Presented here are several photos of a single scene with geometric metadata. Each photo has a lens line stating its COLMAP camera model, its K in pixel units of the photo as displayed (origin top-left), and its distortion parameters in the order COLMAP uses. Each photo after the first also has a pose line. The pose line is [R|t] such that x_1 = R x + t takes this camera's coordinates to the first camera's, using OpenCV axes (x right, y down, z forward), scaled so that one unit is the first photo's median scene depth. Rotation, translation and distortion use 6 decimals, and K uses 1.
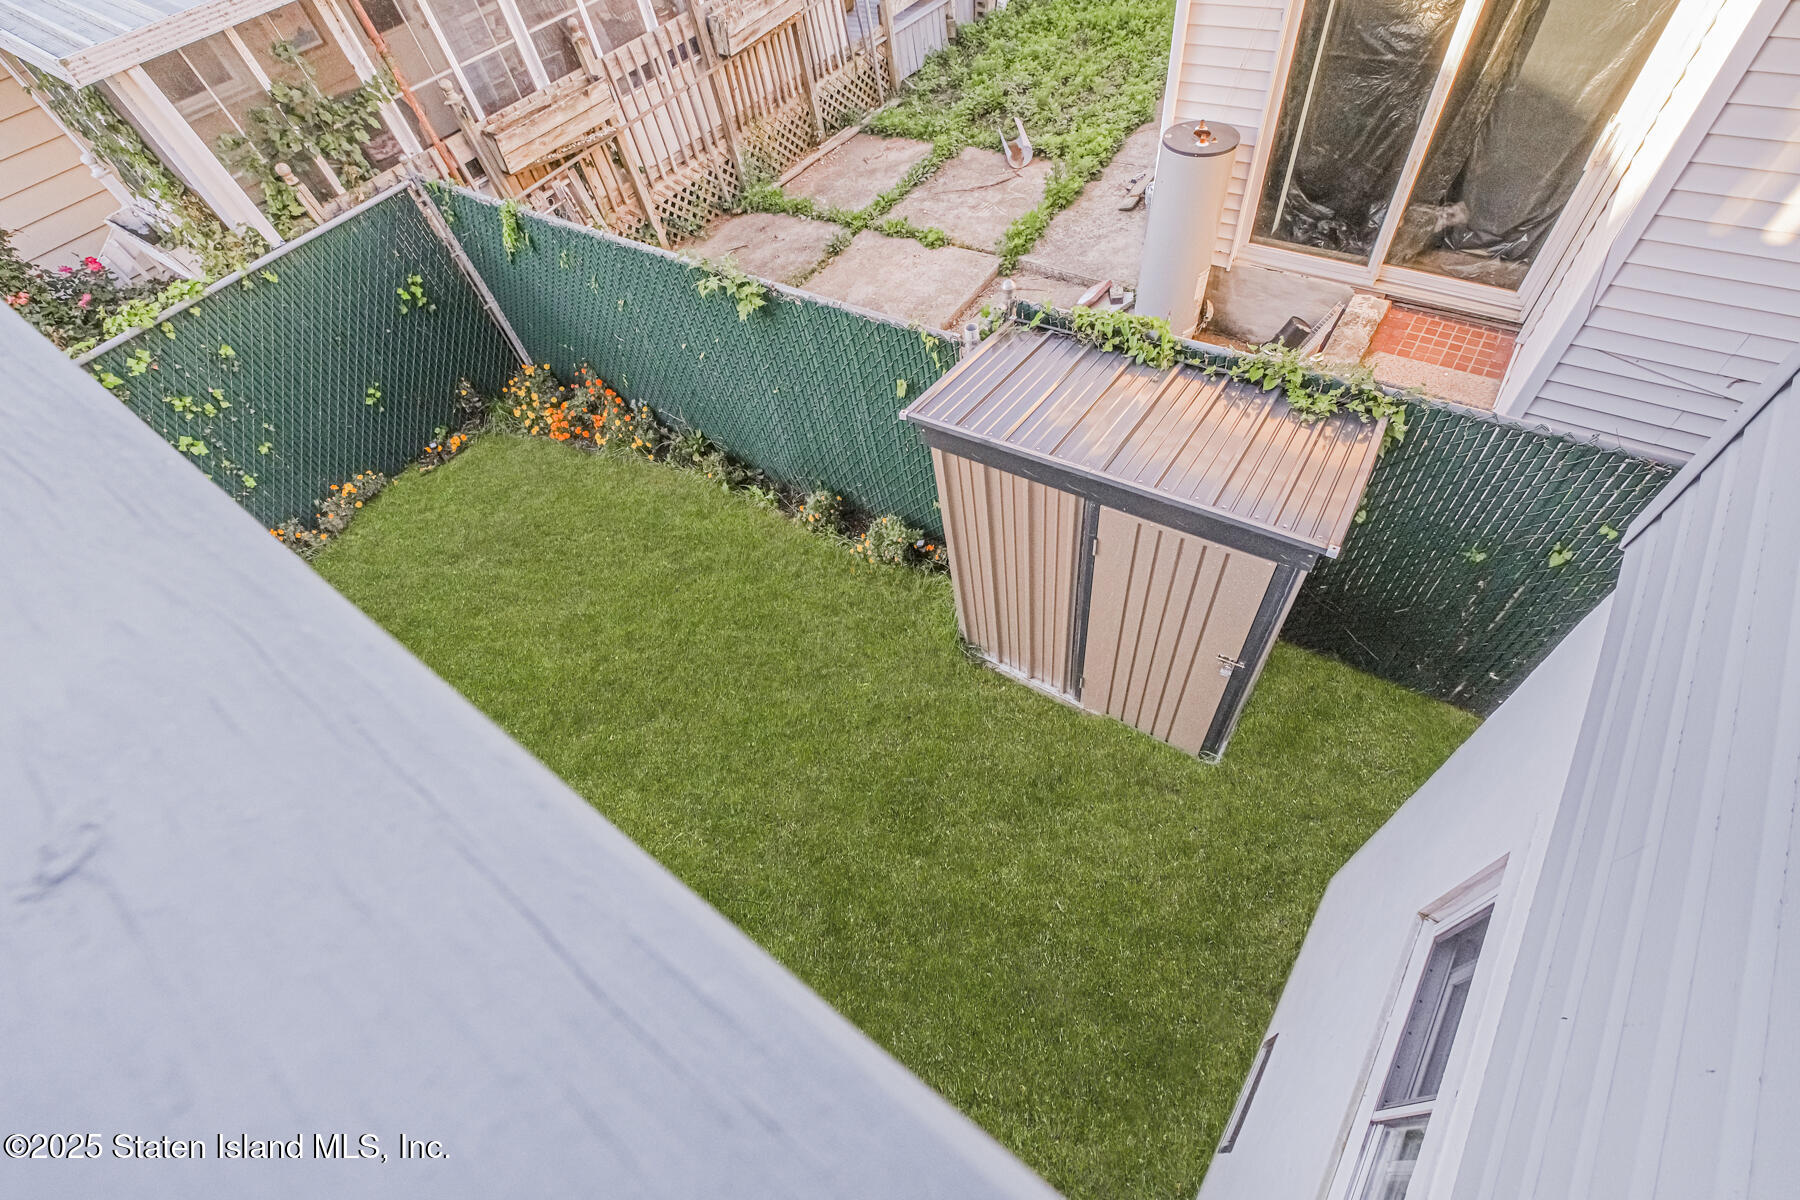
lens RADIAL K [[777.8, 0, 904.5], [0, 777.8, 596.8], [0, 0, 1]] dist [-0.001803, -0.000114]
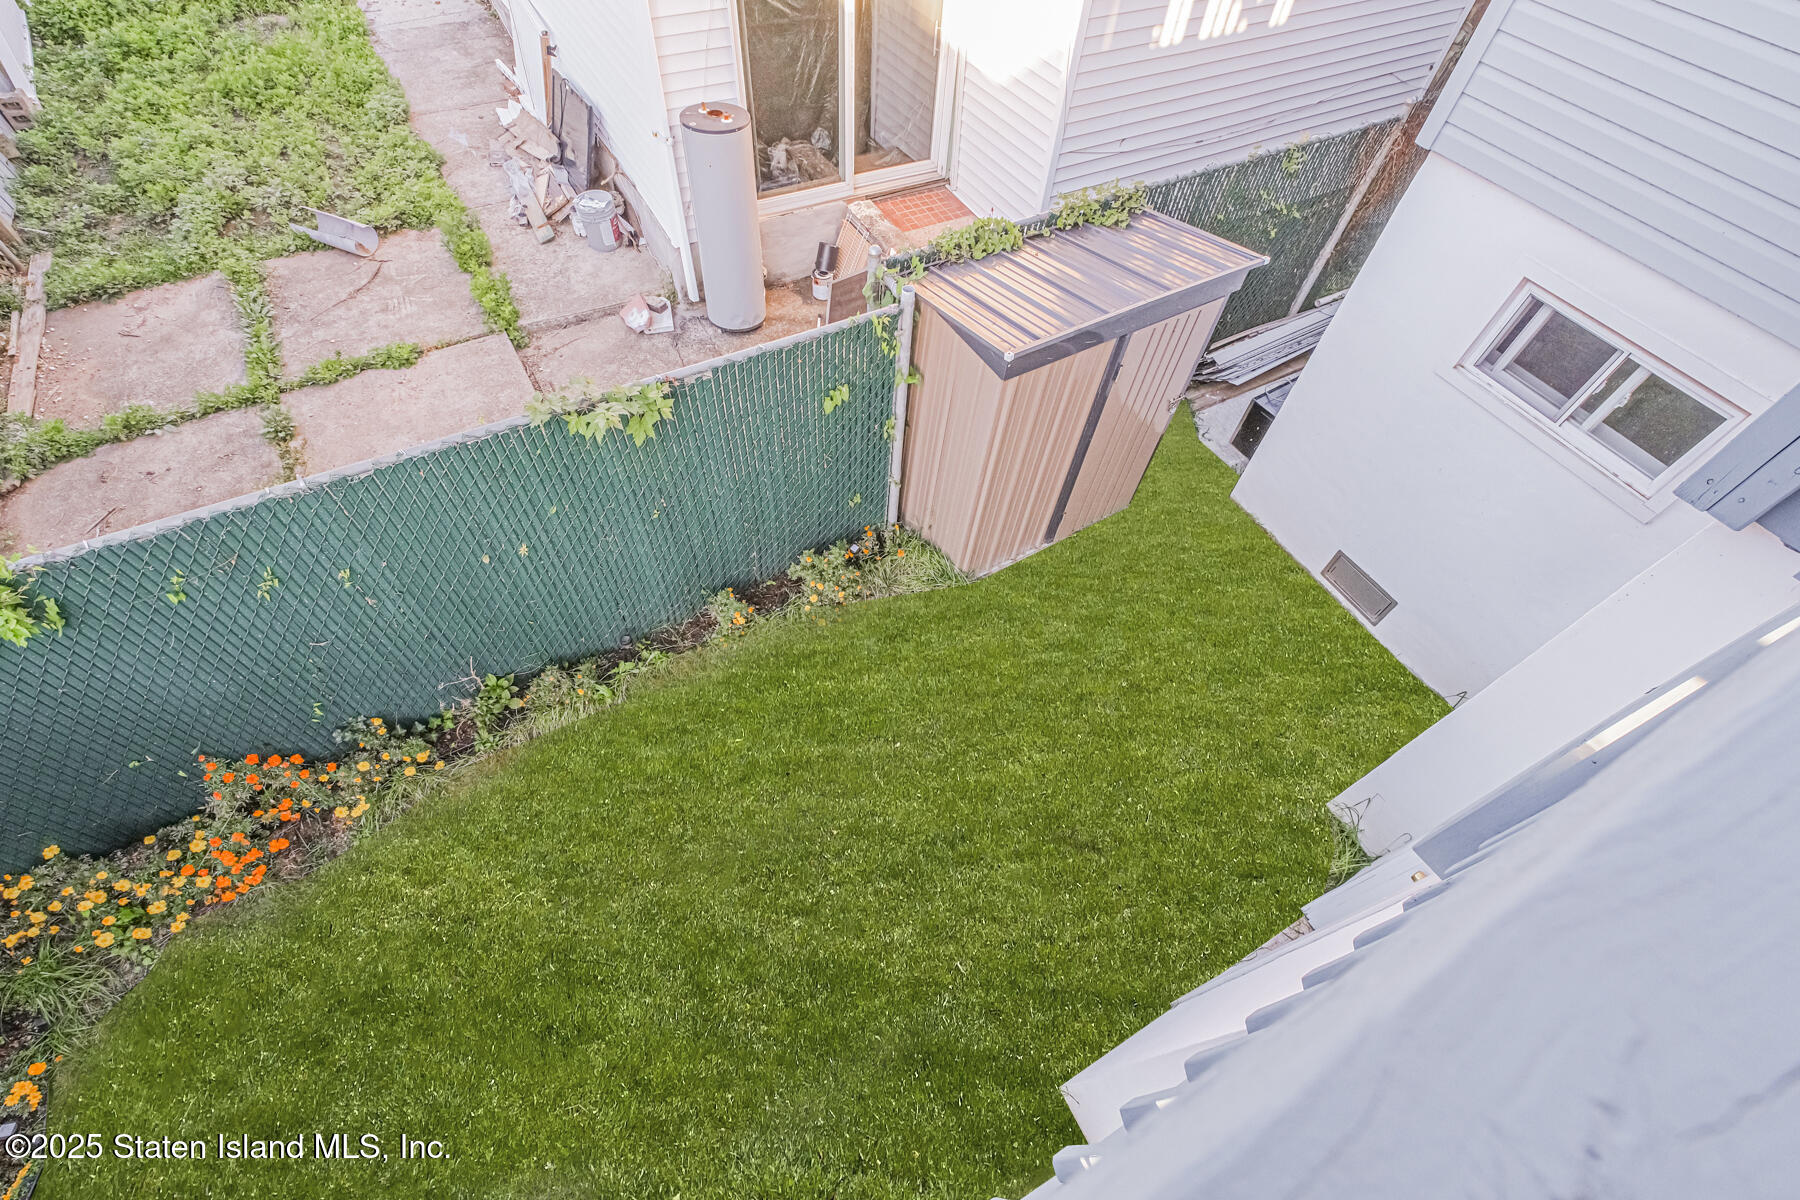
lens RADIAL K [[779.5, 0, 903.8], [0, 779.5, 596.8], [0, 0, 1]] dist [0.003266, -0.000414]
pose [[0.412092, -0.637836, 0.650650, -0.400931], [0.656075, 0.703250, 0.273871, -0.161635], [-0.632255, 0.314015, 0.708271, 0.183501]]
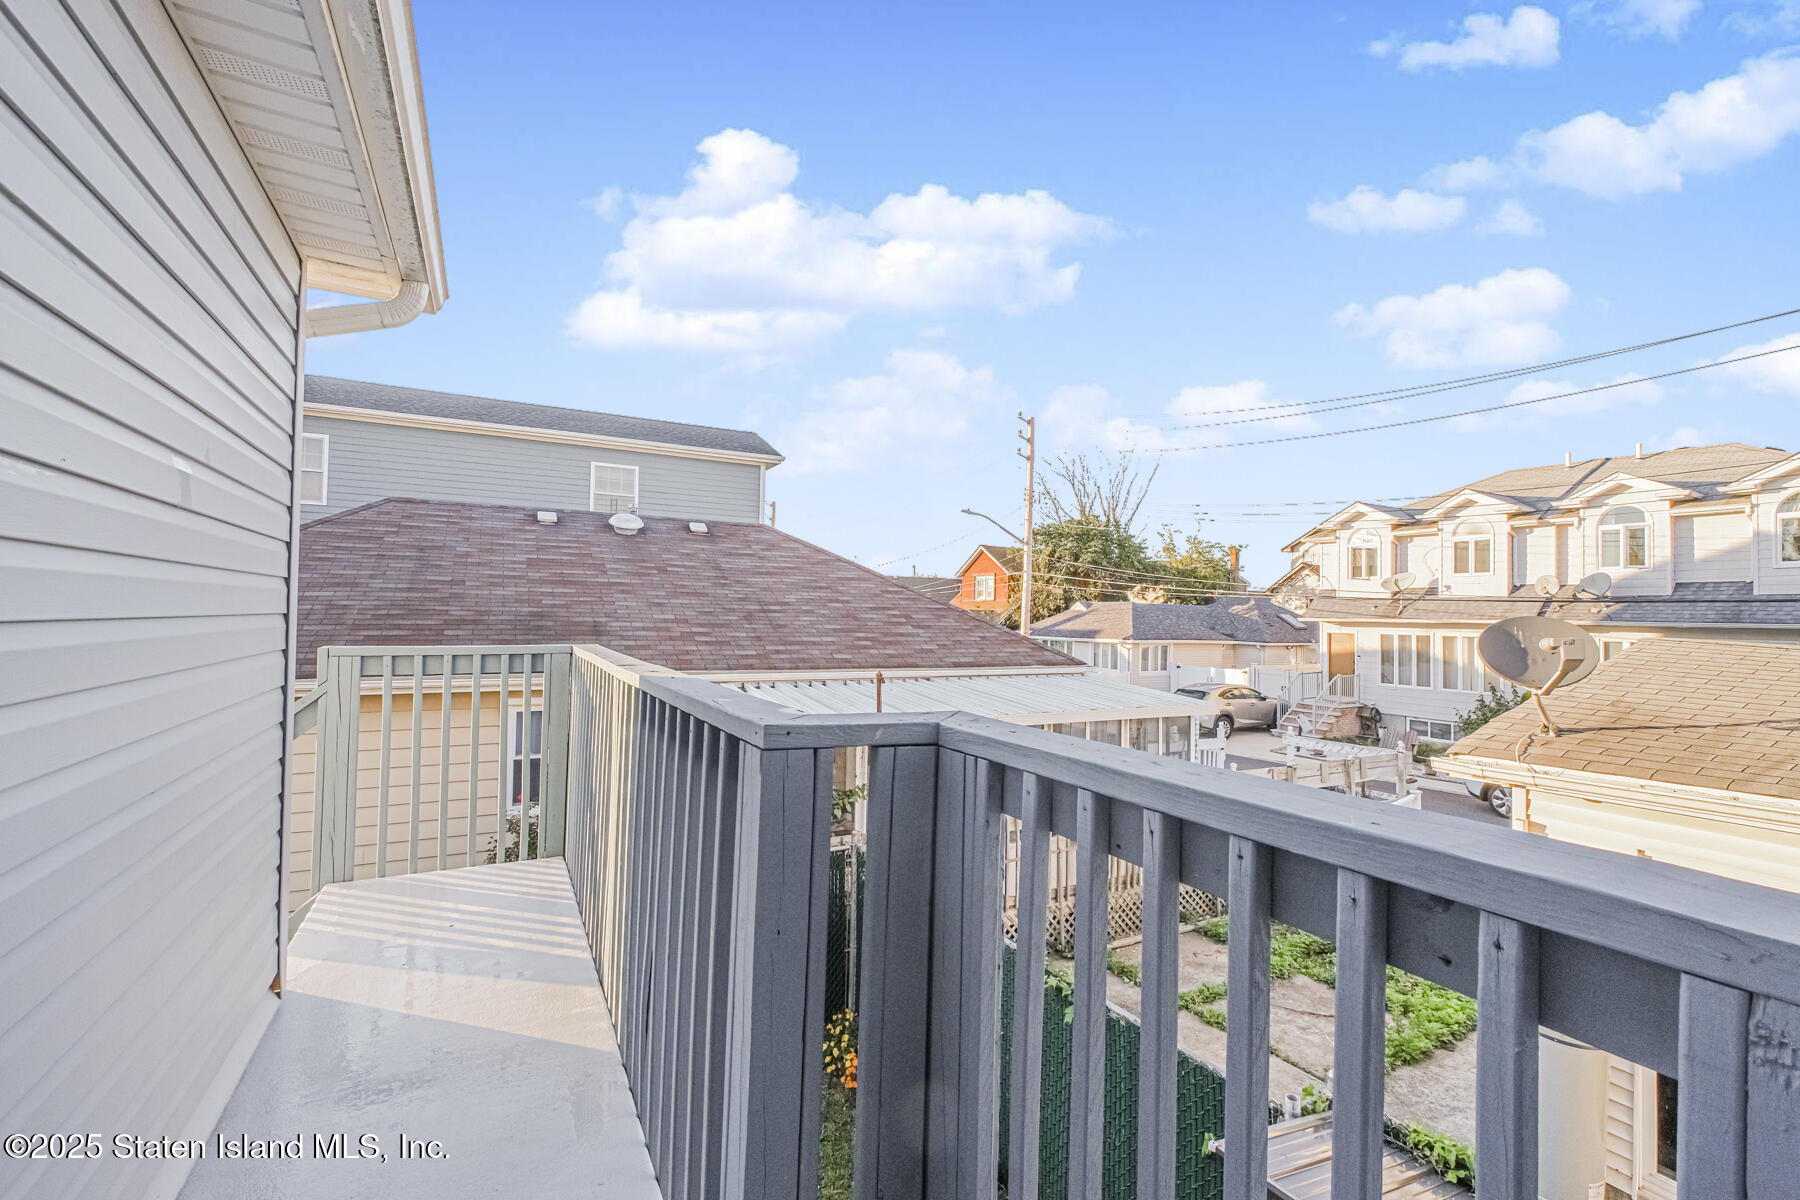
lens RADIAL K [[797.6, 0, 902.7], [0, 797.6, 592.4], [0, 0, 1]] dist [0.000407, 0.000151]
pose [[0.893250, 0.134968, -0.428822, -0.006364], [-0.423947, 0.570270, -0.703606, 0.117900], [0.149579, 0.810294, 0.566613, -0.110074]]
